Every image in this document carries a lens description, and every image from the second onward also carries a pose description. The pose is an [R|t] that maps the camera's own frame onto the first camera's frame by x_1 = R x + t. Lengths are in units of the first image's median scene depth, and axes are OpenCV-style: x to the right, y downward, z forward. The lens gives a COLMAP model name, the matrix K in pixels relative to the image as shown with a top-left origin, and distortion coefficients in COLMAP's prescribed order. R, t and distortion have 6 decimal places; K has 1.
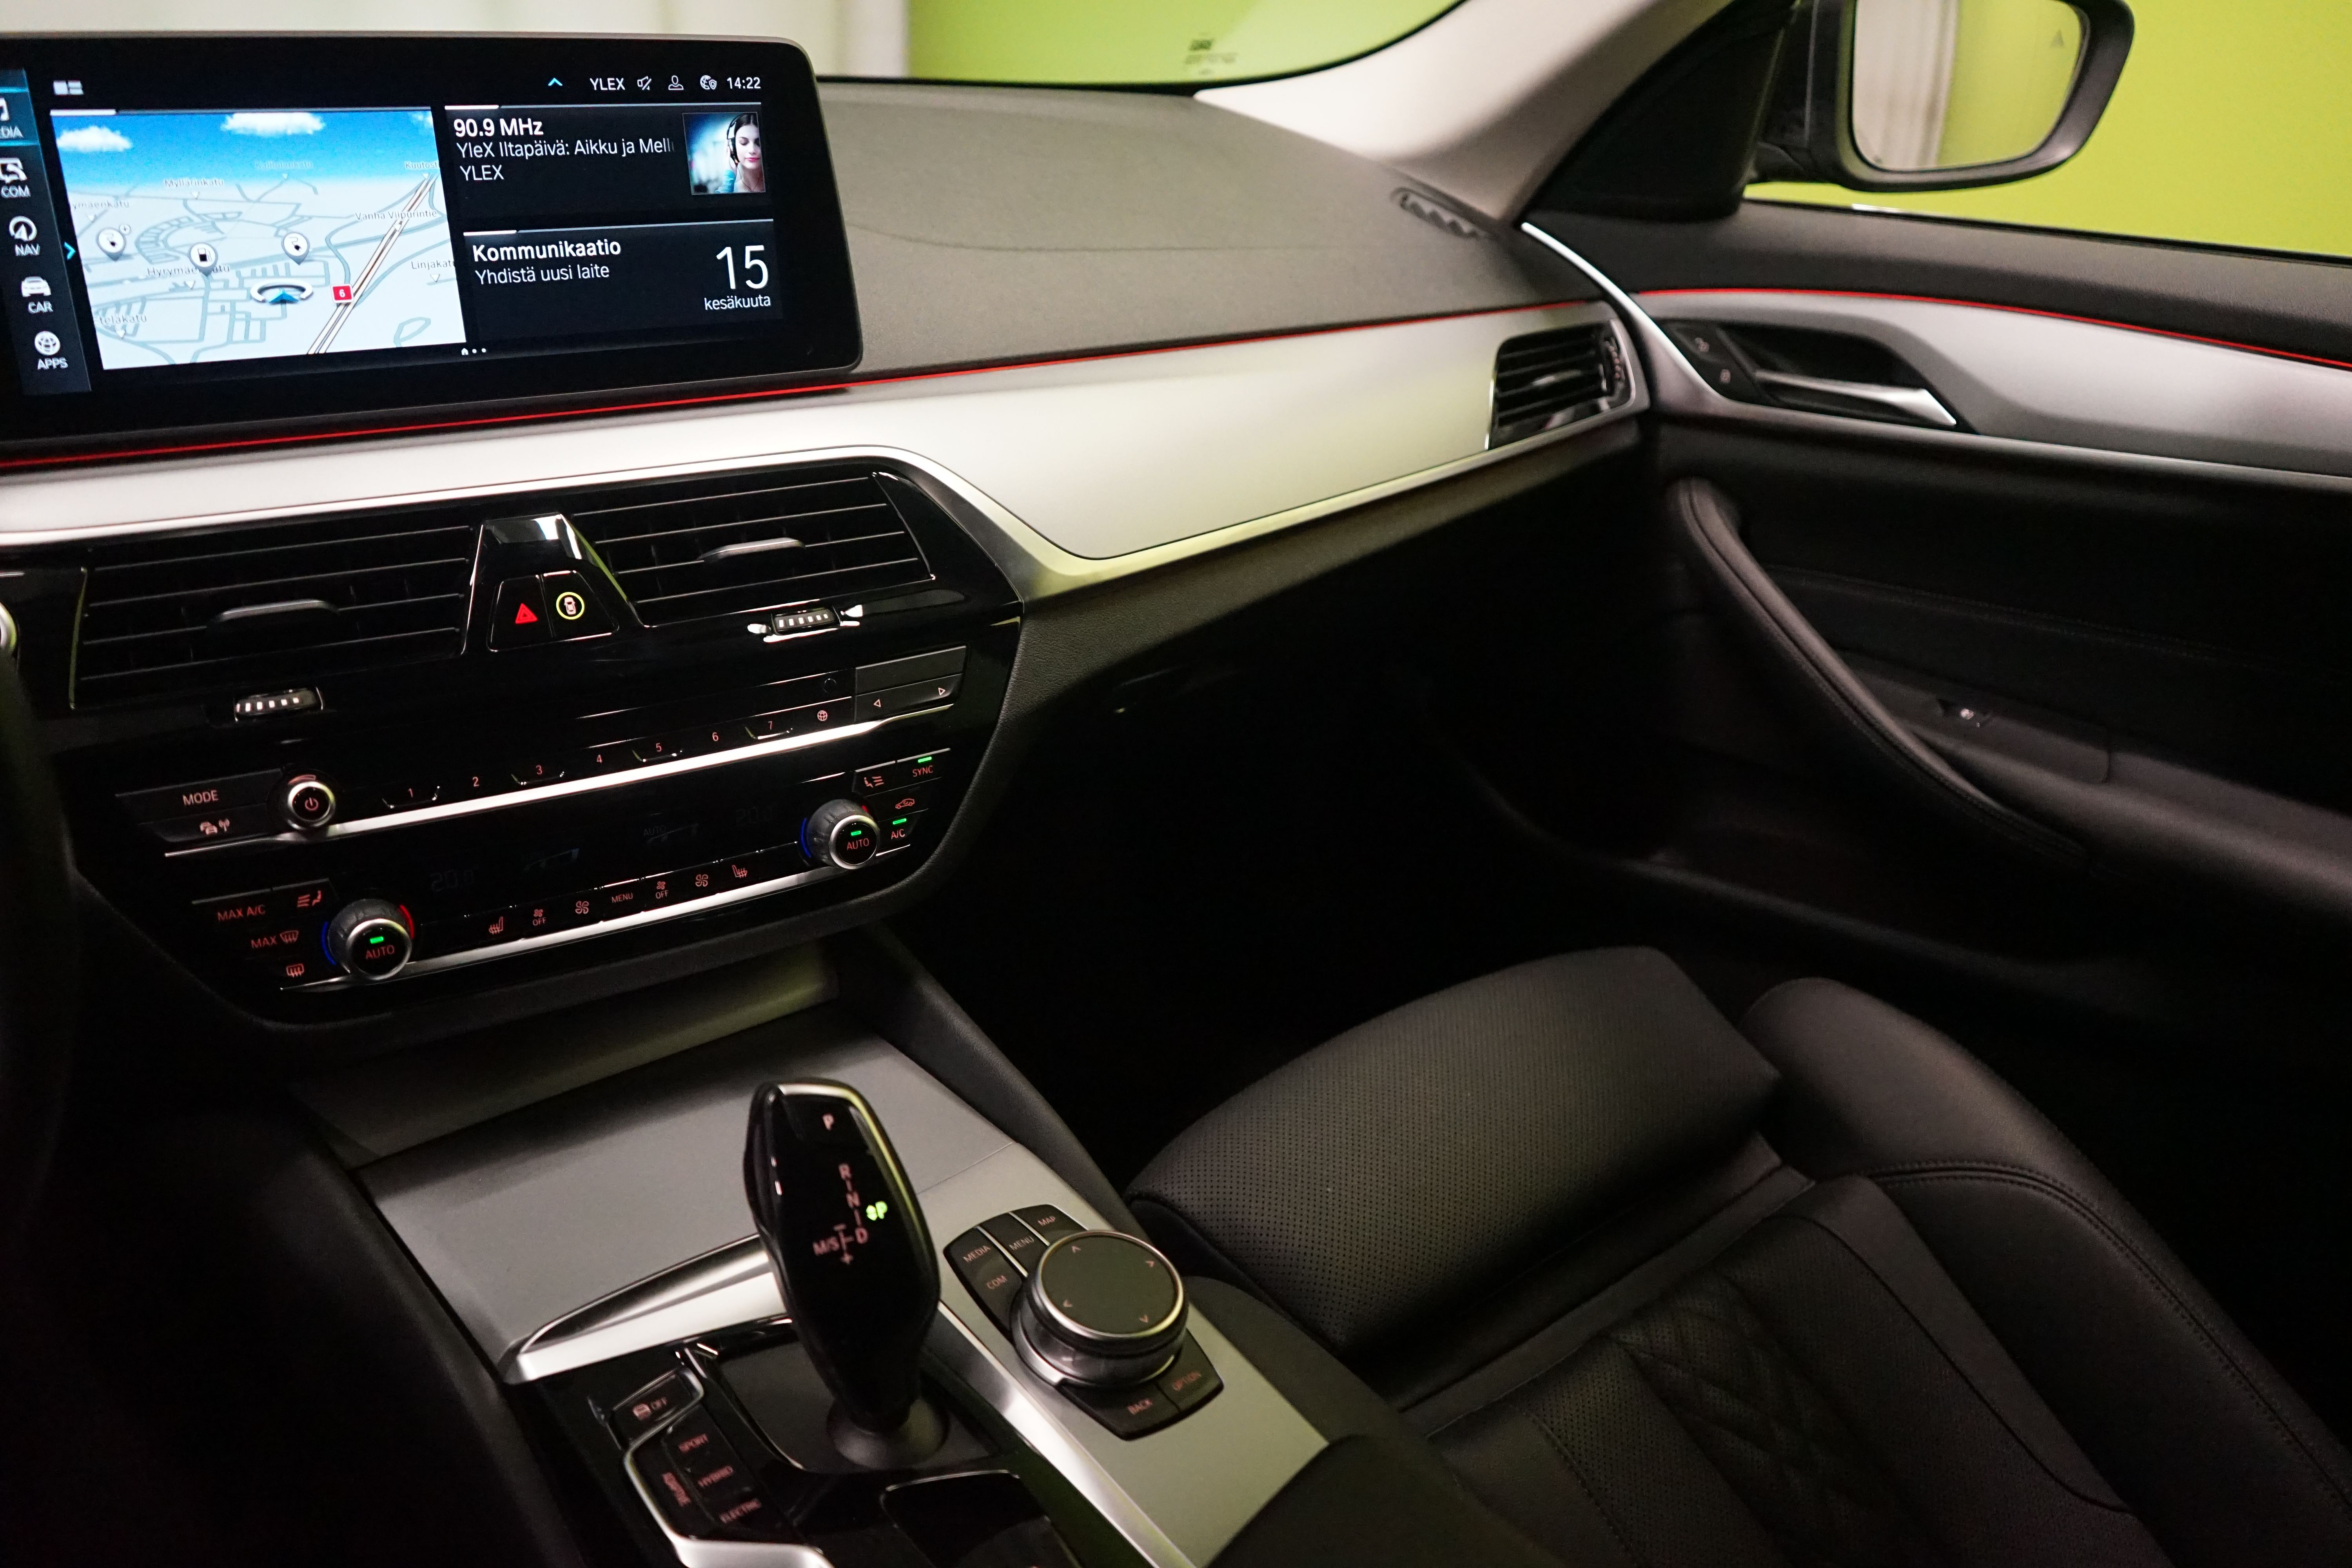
lens RADIAL K [[1881.3, 0, 1176.0], [0, 1881.3, 784.0], [0, 0, 1]] dist [-0.009447, 0.009232]
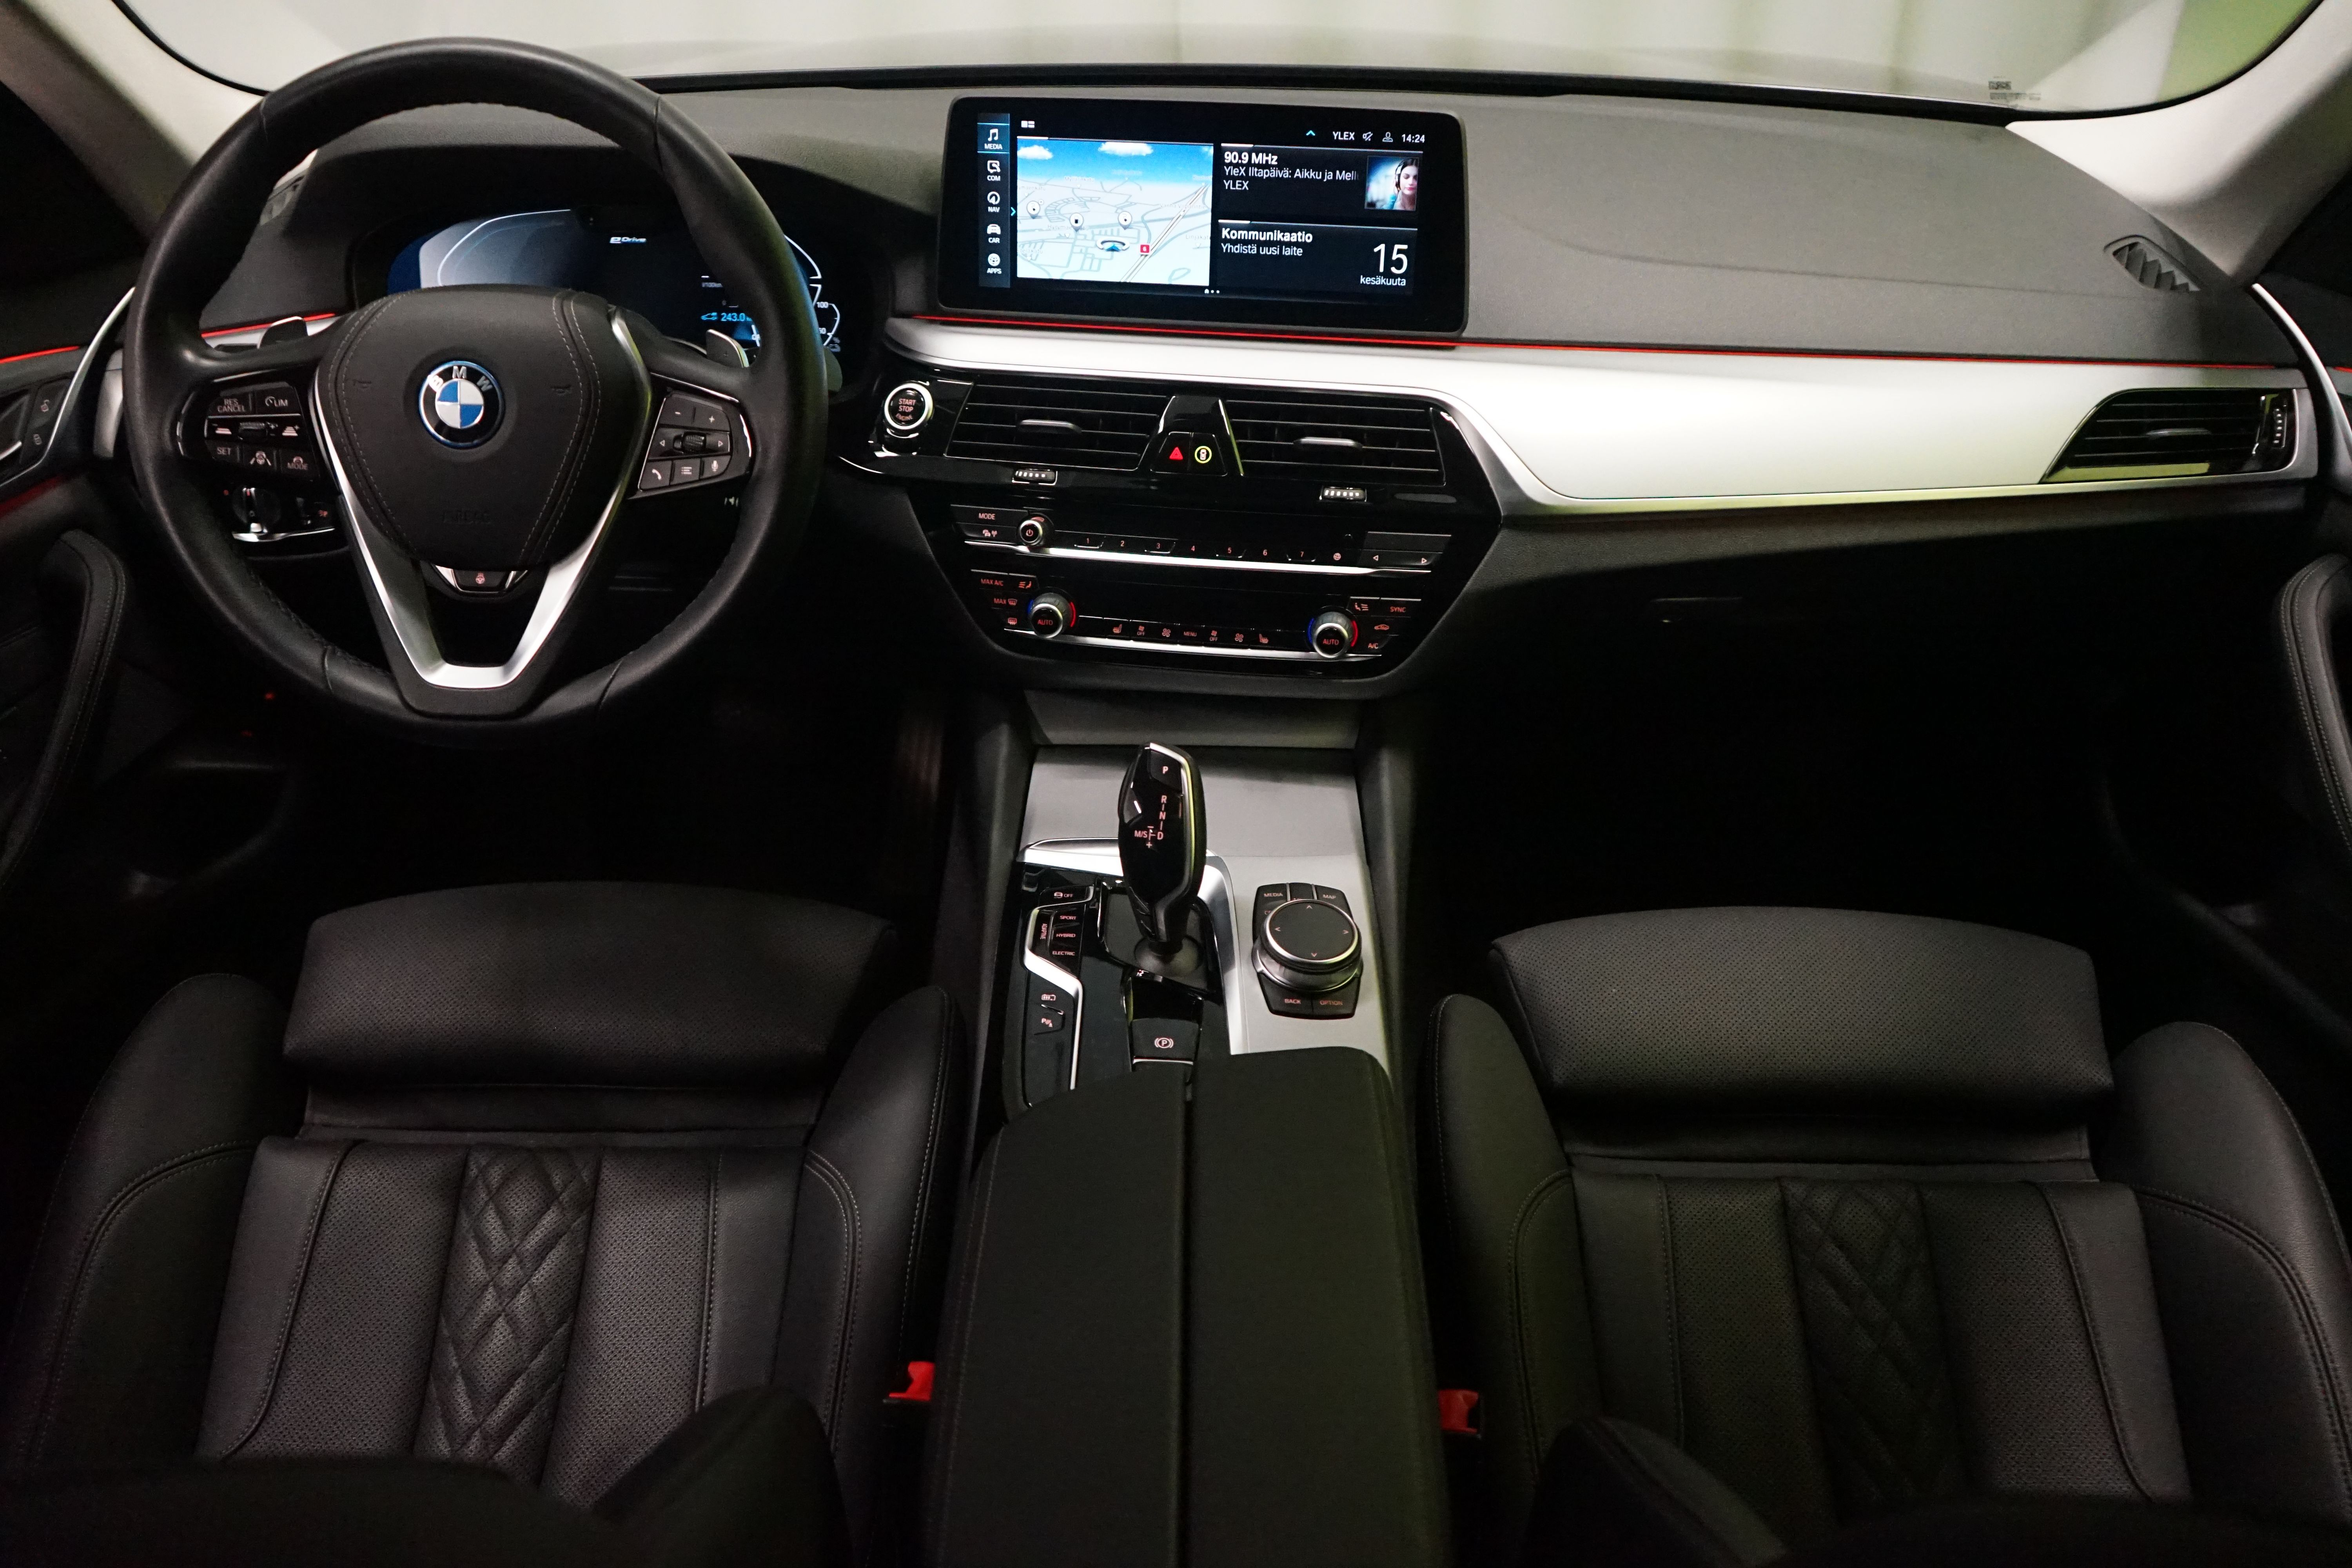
lens RADIAL K [[1881.3, 0, 1176.0], [0, 1881.3, 784.0], [0, 0, 1]] dist [-0.009447, 0.009232]
pose [[0.753986, 0.296848, -0.585992, 0.694435], [-0.252460, 0.954506, 0.158691, -0.071992], [0.606440, 0.028289, 0.794626, -0.314976]]
